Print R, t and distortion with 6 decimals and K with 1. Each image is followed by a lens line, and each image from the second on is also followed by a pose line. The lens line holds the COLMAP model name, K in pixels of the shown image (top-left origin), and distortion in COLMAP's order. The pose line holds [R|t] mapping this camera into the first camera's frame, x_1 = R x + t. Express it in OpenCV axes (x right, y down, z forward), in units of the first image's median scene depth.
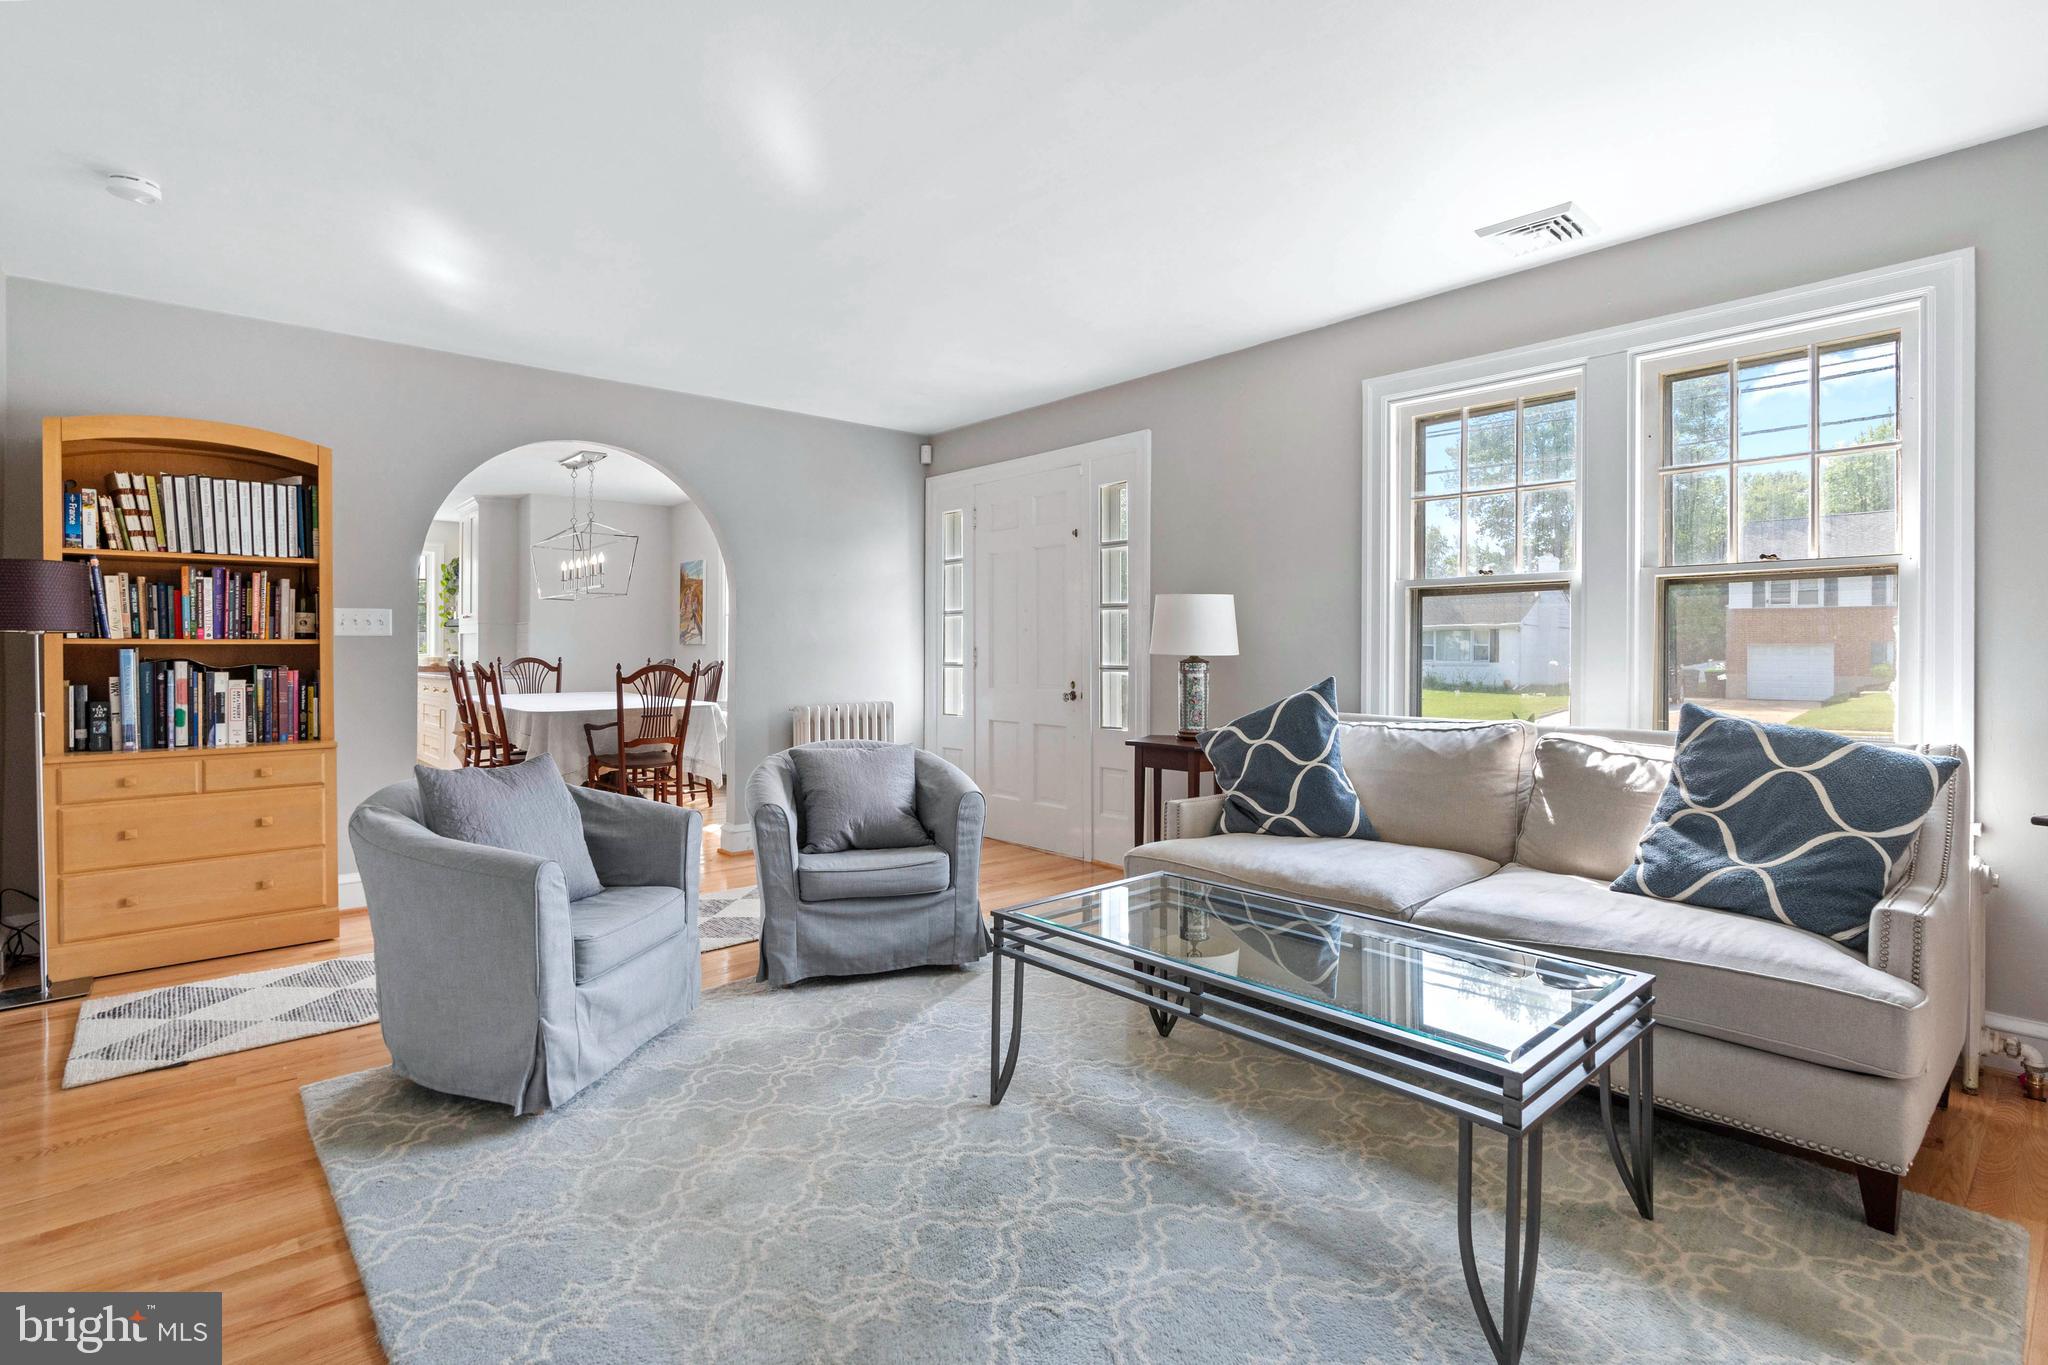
lens RADIAL K [[962.7, 0, 1023.6], [0, 962.7, 656.3], [0, 0, 1]] dist [0.000046, 0.000011]
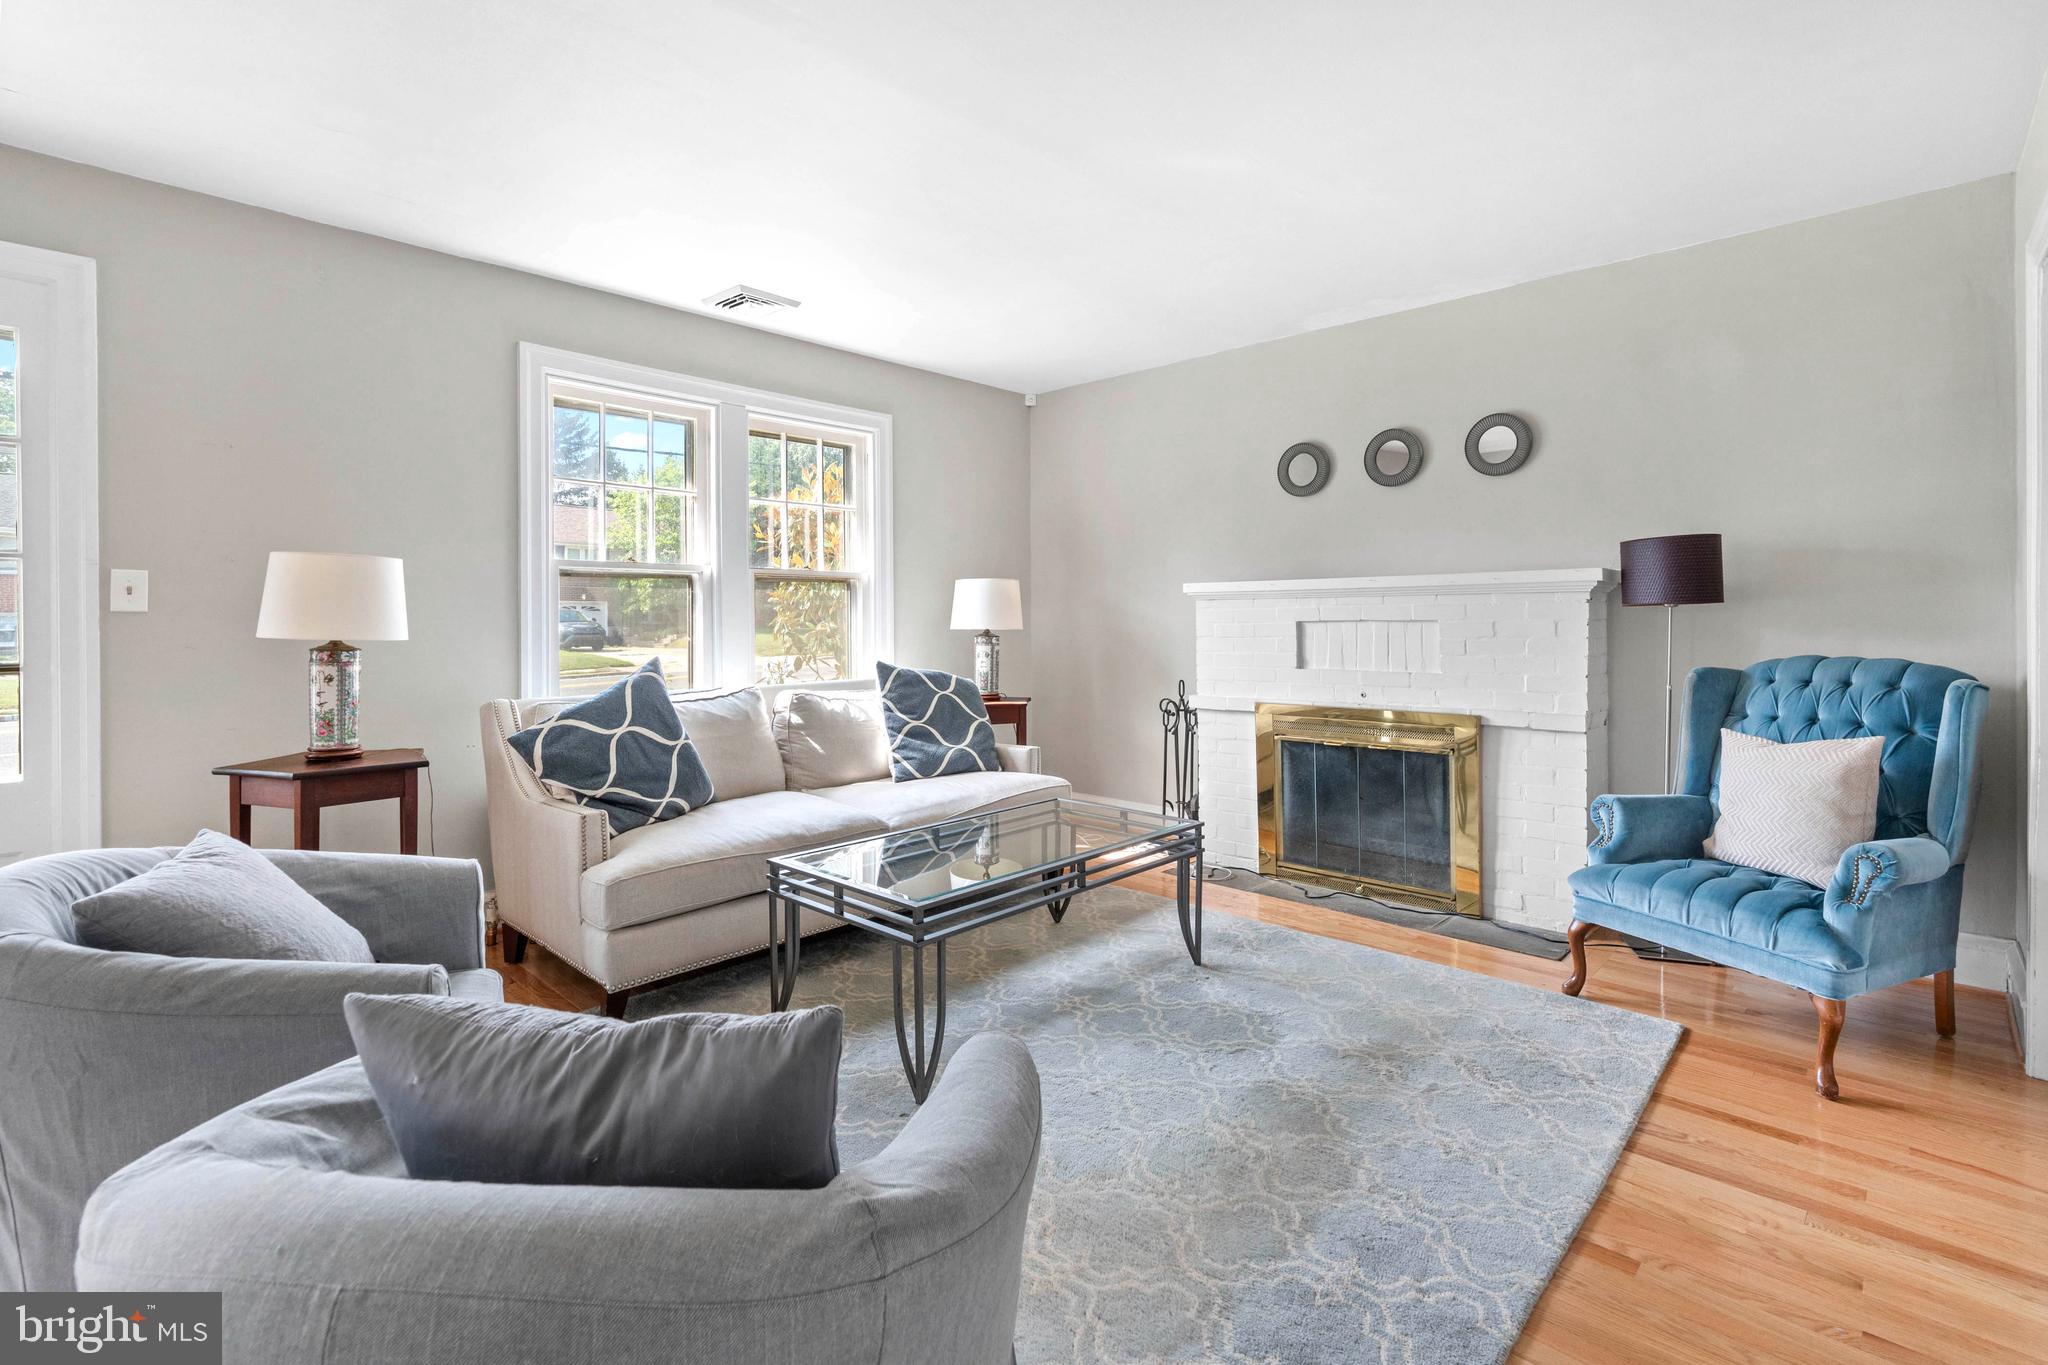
lens RADIAL K [[942.4, 0, 1023.5], [0, 942.4, 621.1], [0, 0, 1]] dist [-0.000972, -0.000121]
pose [[-0.074395, -0.002091, 0.997227, -0.818396], [0.009694, 0.999949, 0.002820, -0.018059], [-0.997182, 0.009877, -0.074371, 0.803384]]
